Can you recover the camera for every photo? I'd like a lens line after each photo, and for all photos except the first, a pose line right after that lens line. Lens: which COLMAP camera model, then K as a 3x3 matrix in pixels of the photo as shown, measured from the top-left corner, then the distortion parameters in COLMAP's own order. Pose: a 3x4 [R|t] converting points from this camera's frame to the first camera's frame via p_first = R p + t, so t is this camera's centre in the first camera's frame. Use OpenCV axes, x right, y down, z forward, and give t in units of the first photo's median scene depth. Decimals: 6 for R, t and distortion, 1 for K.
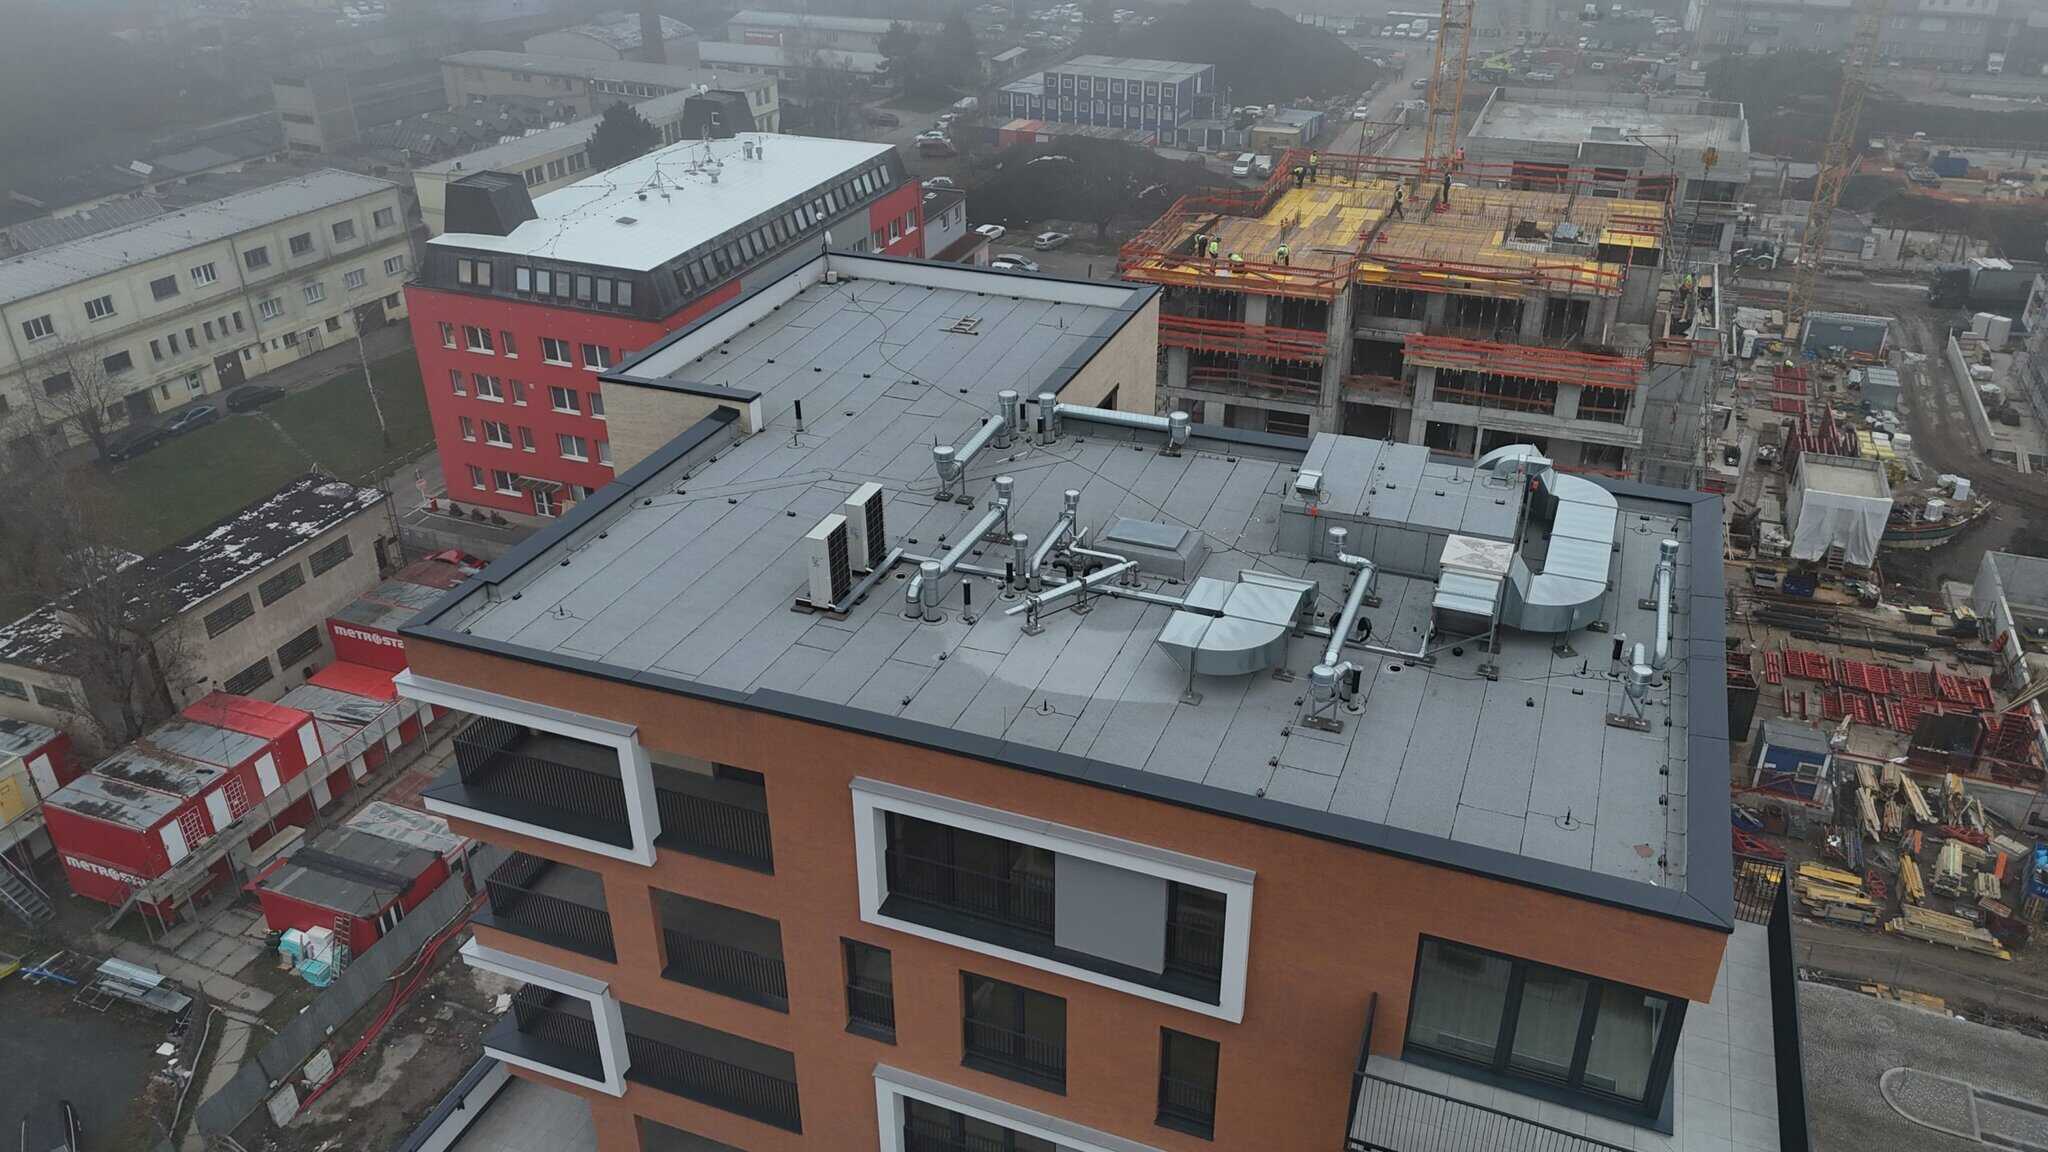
lens RADIAL K [[1495.9, 0, 1027.2], [0, 1495.9, 579.5], [0, 0, 1]] dist [0.092287, -0.092407]
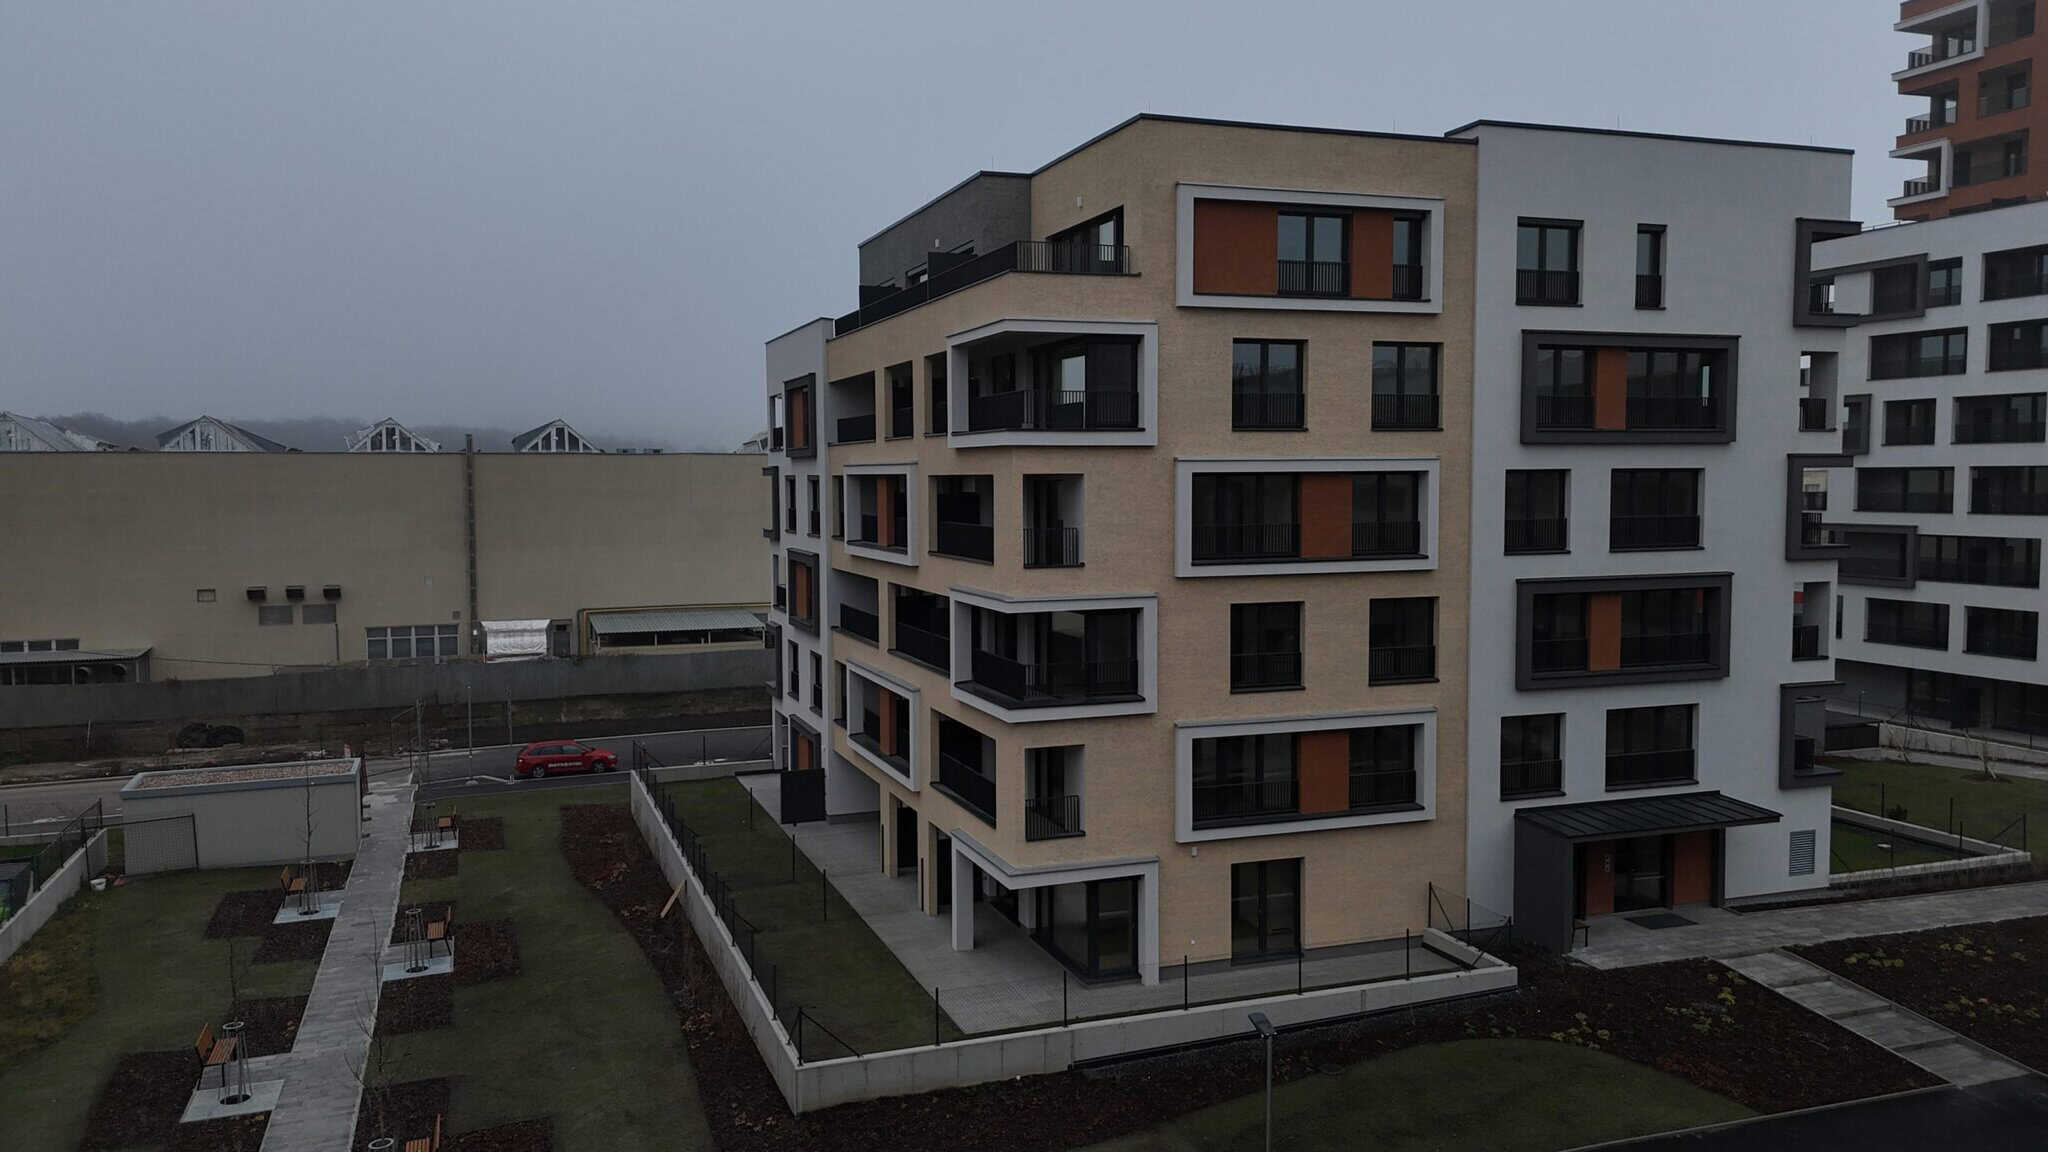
lens RADIAL K [[1499.0, 0, 1027.4], [0, 1499.0, 577.9], [0, 0, 1]] dist [0.088513, -0.091385]
pose [[0.662286, 0.053950, -0.747306, 0.218766], [-0.362980, 0.895647, -0.257025, 0.713655], [0.655456, 0.441481, 0.612758, -0.422169]]
